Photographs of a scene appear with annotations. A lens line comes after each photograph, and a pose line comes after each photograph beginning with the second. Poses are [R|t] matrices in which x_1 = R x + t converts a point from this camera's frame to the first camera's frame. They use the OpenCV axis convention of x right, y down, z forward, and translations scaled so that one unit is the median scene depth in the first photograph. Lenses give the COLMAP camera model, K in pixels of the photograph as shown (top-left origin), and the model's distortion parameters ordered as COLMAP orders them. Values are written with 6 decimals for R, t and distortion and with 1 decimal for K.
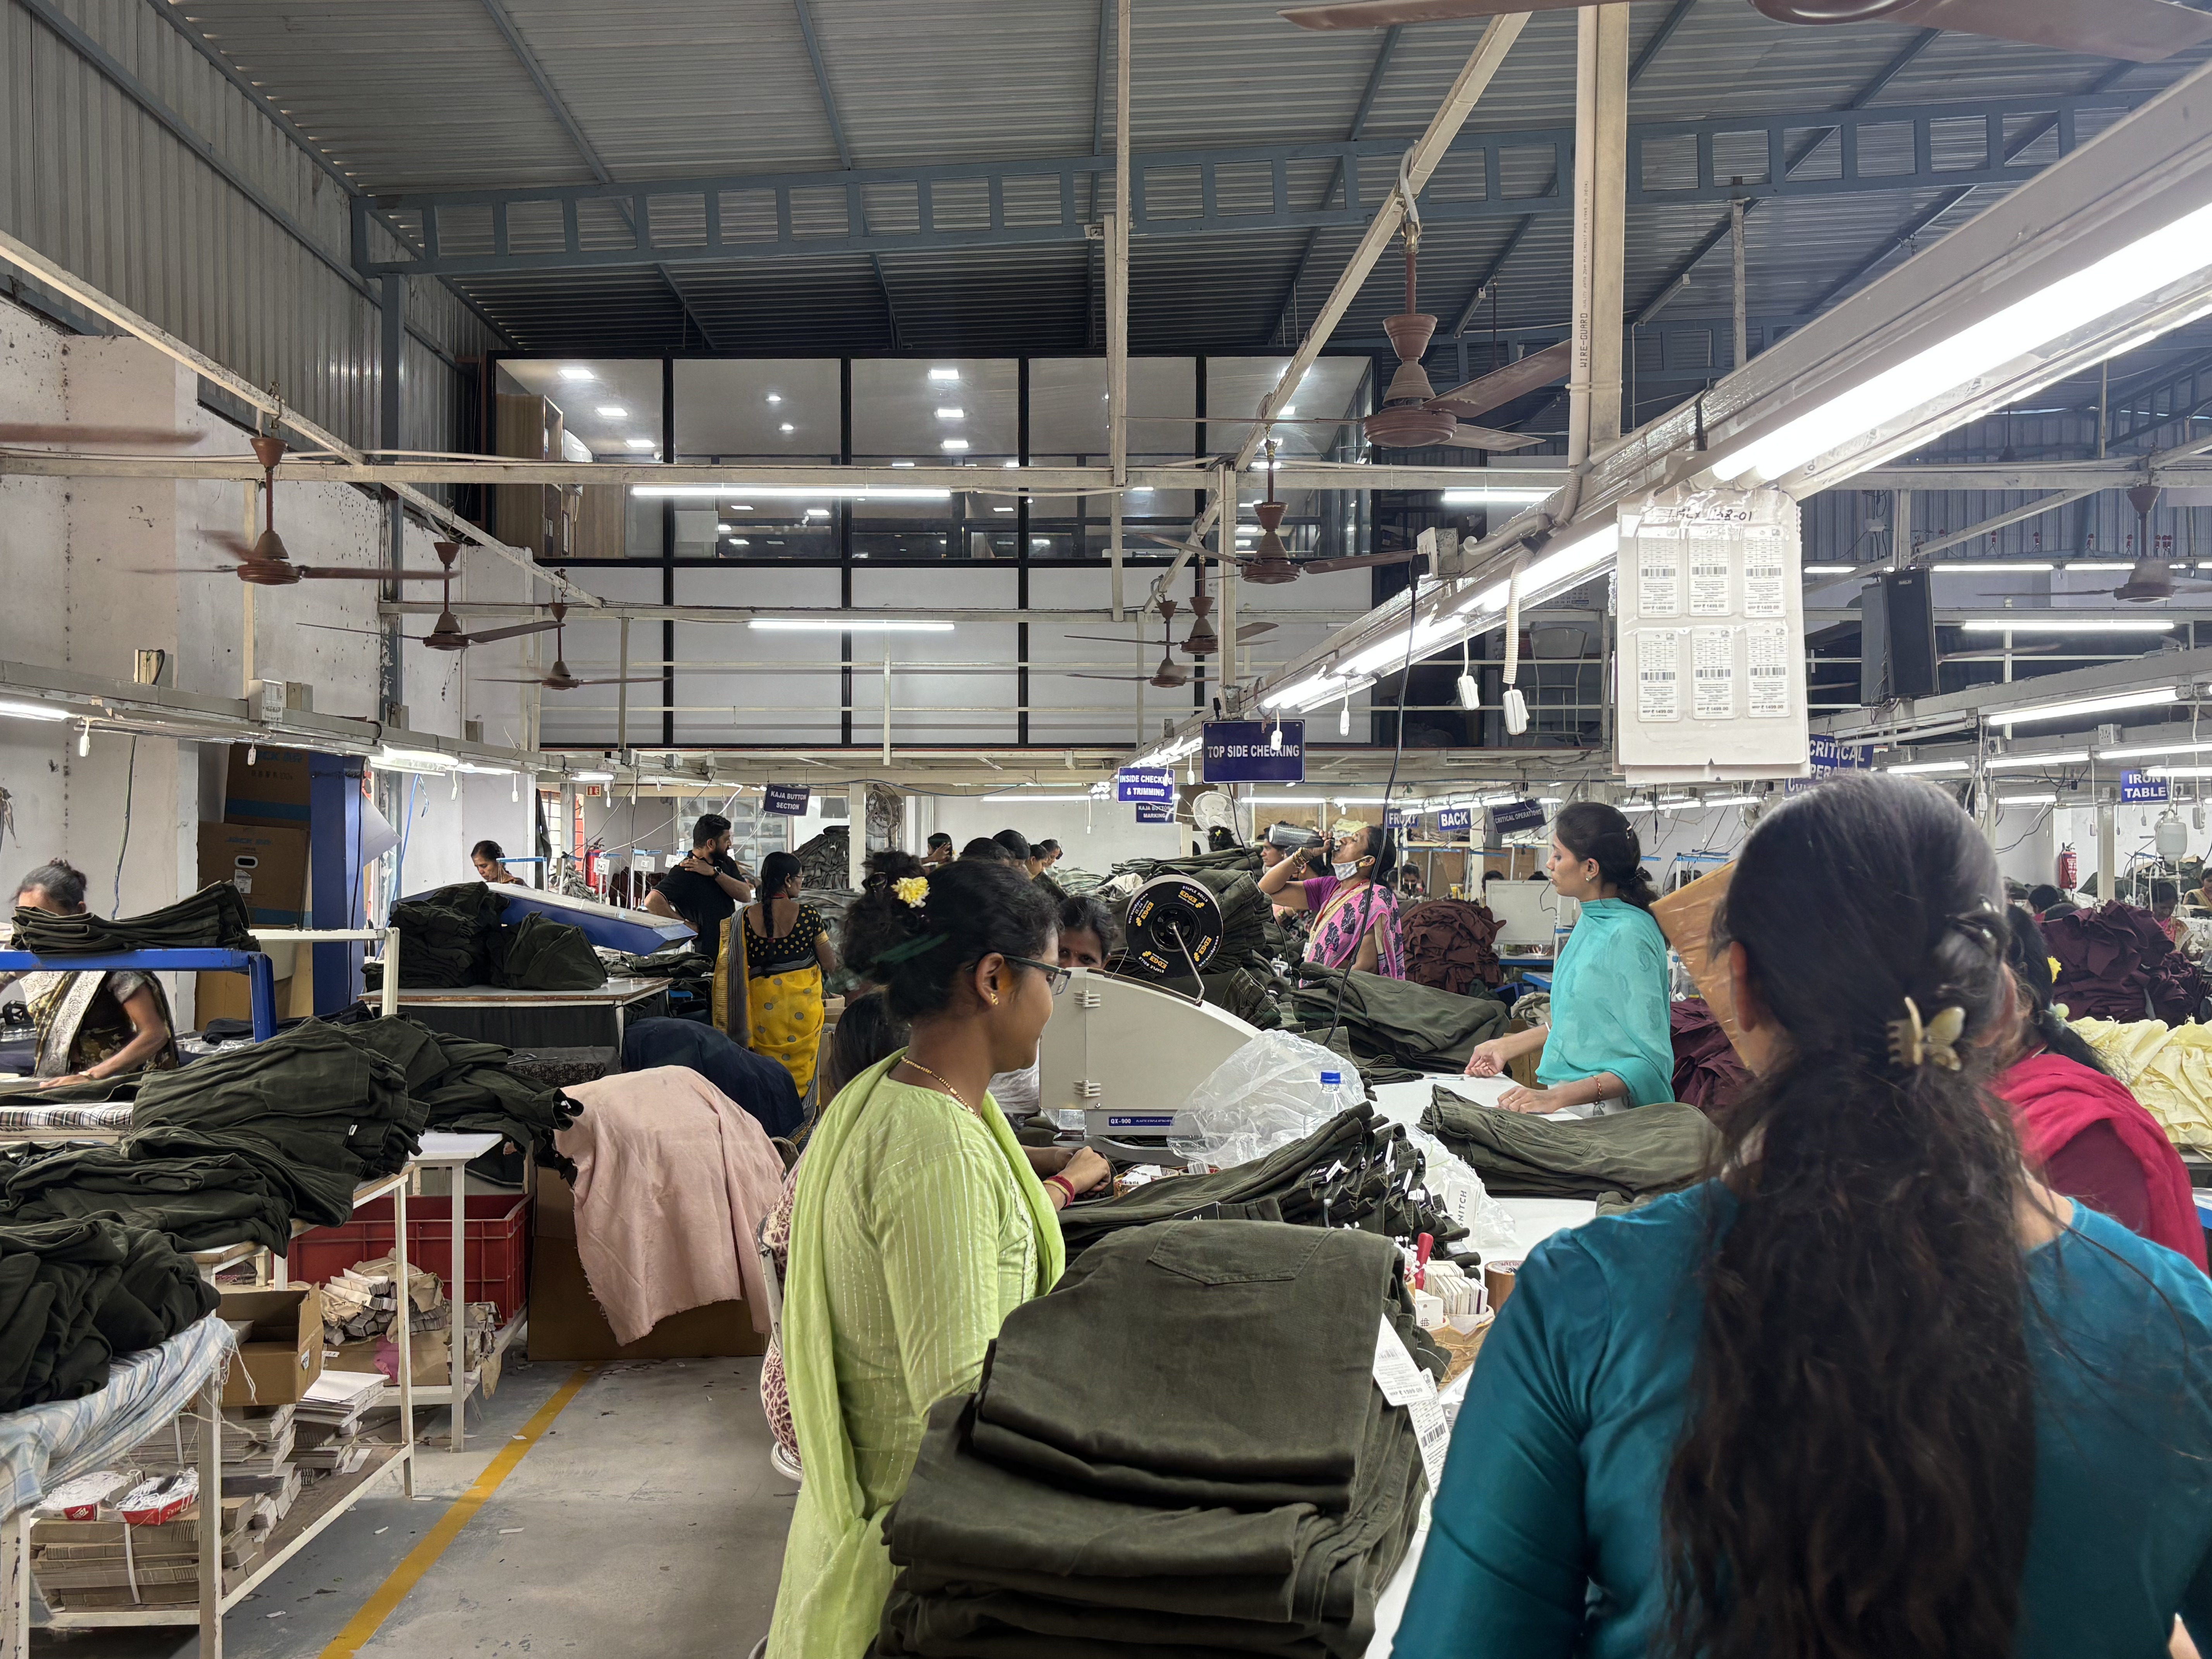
lens RADIAL K [[2057.1, 0, 1103.9], [0, 2057.1, 820.8], [0, 0, 1]] dist [0.002881, 0.056721]
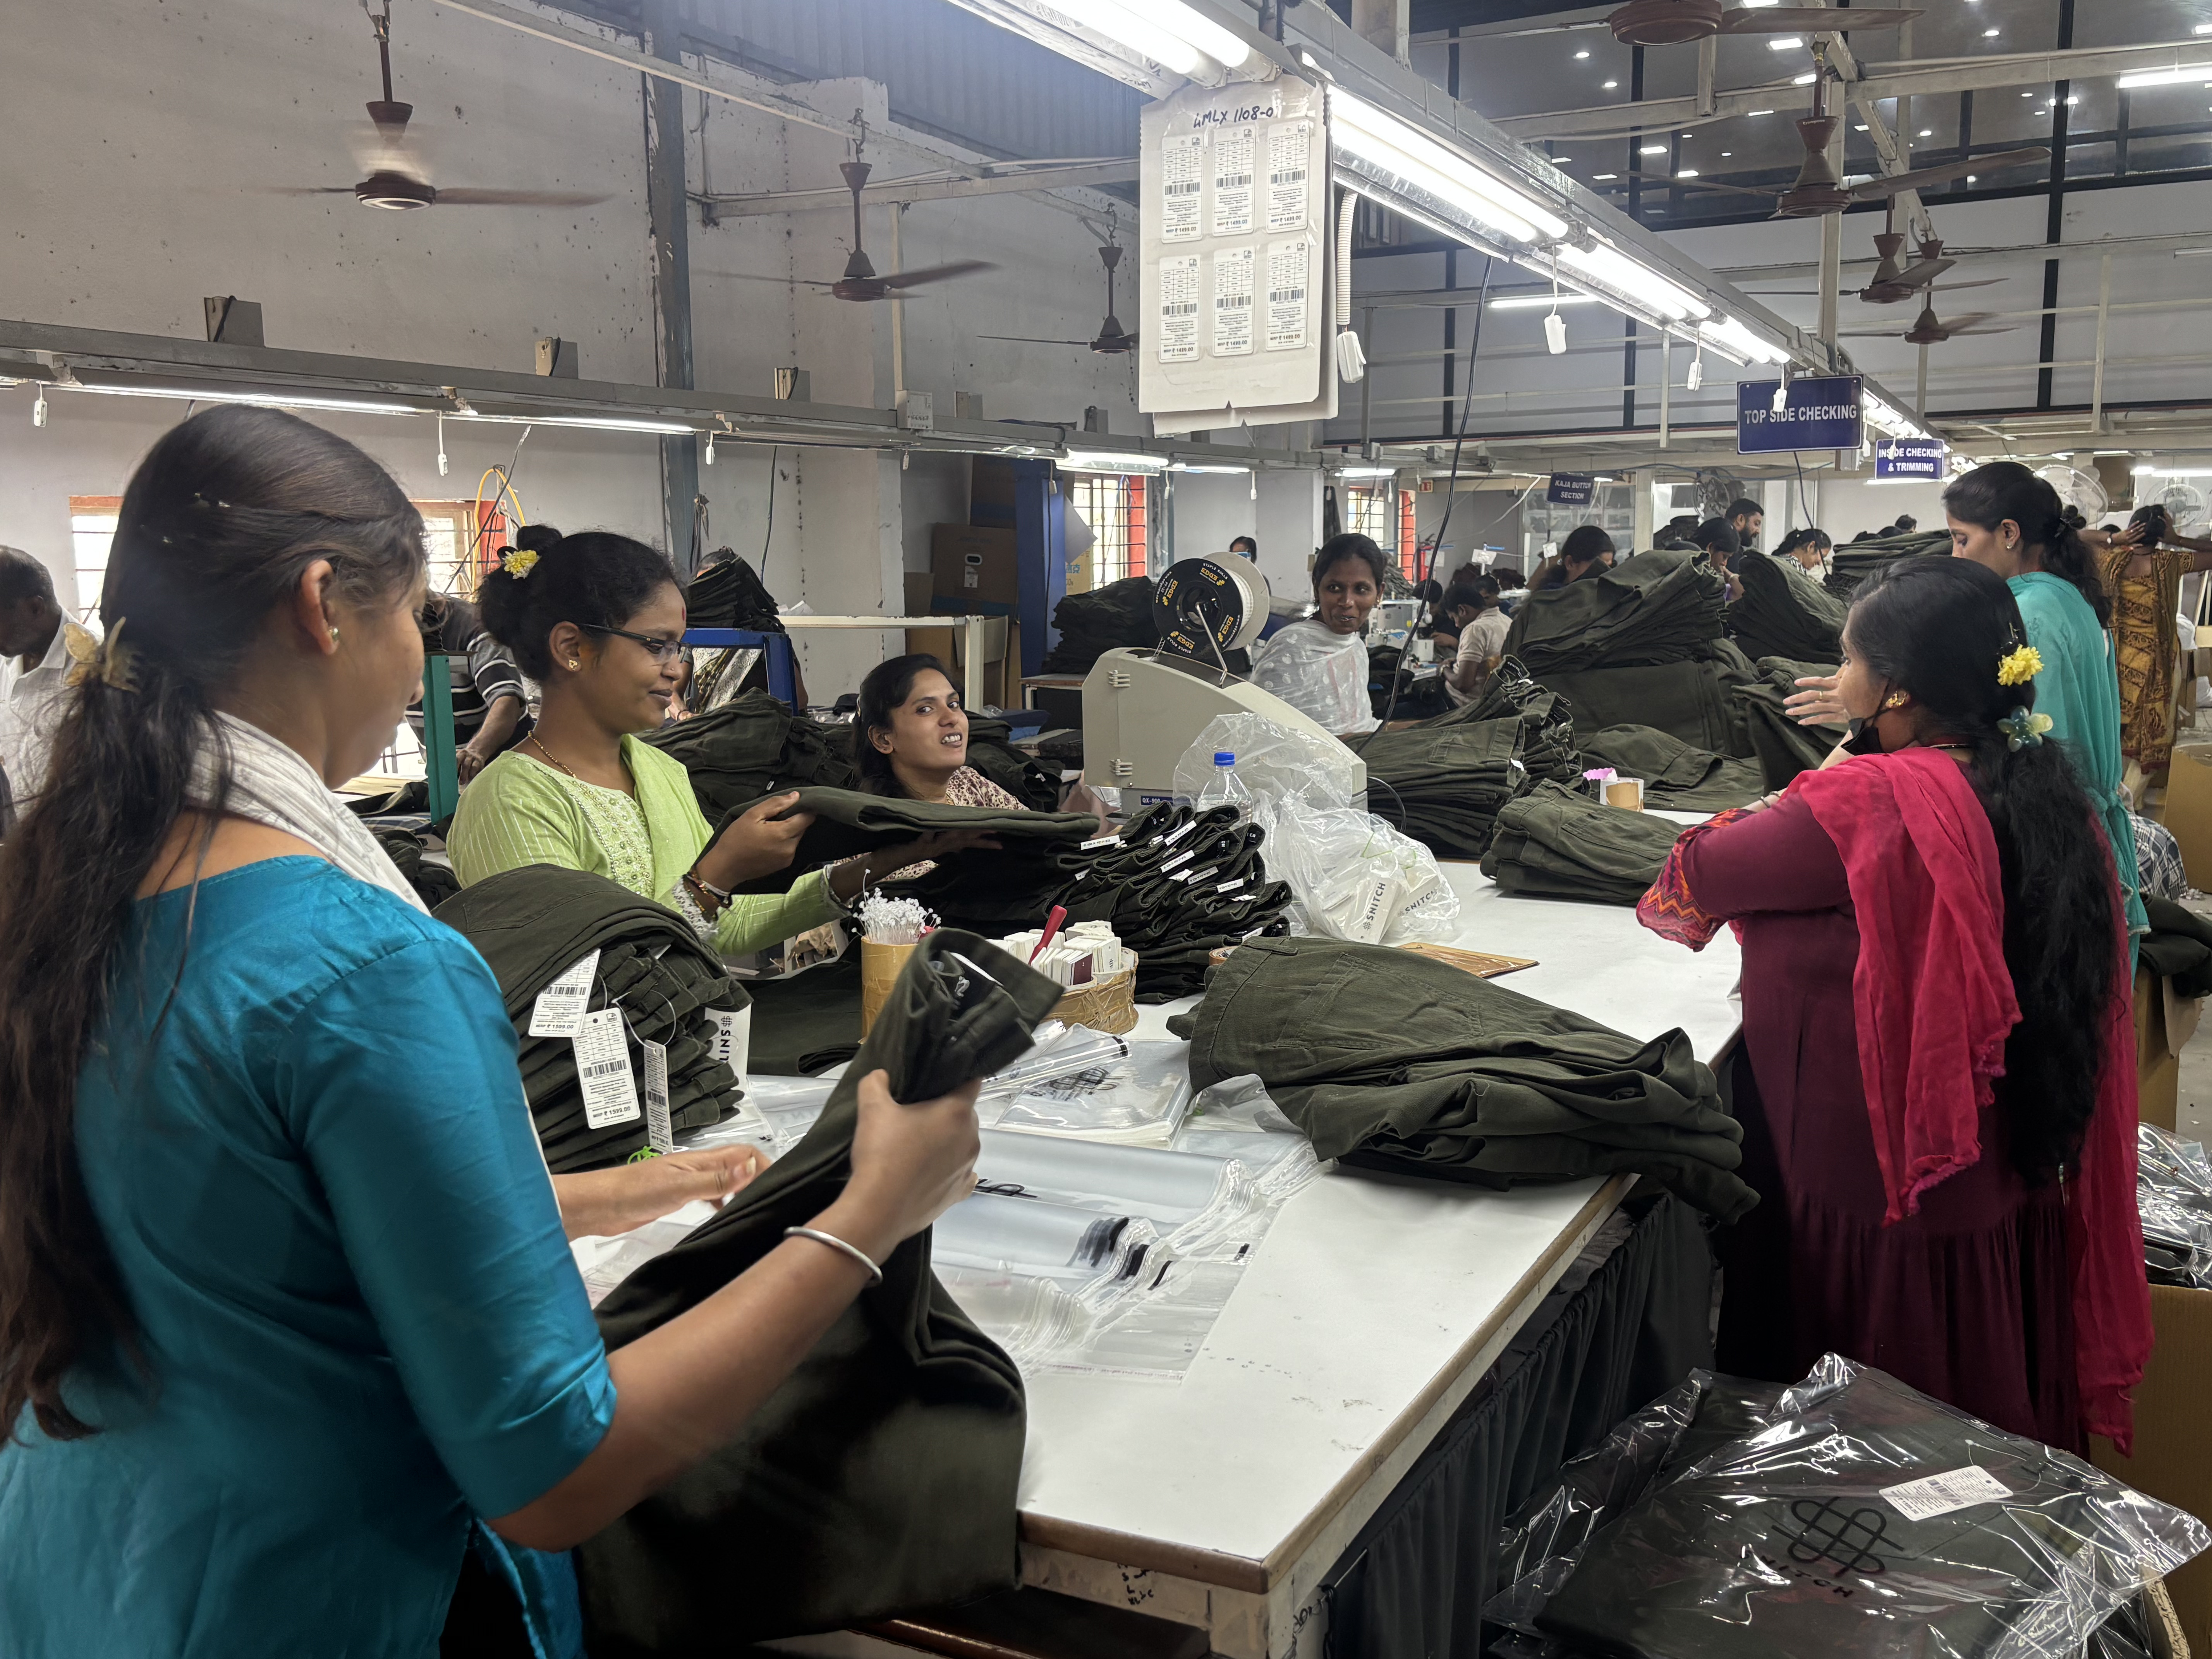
lens RADIAL K [[2033.2, 0, 1056.3], [0, 2033.2, 824.1], [0, 0, 1]] dist [0.174951, -0.421622]
pose [[0.872342, 0.054014, -0.485904, 0.309879], [0.017865, 0.989692, 0.142091, 0.010702], [0.488570, -0.132632, 0.862385, 0.081901]]
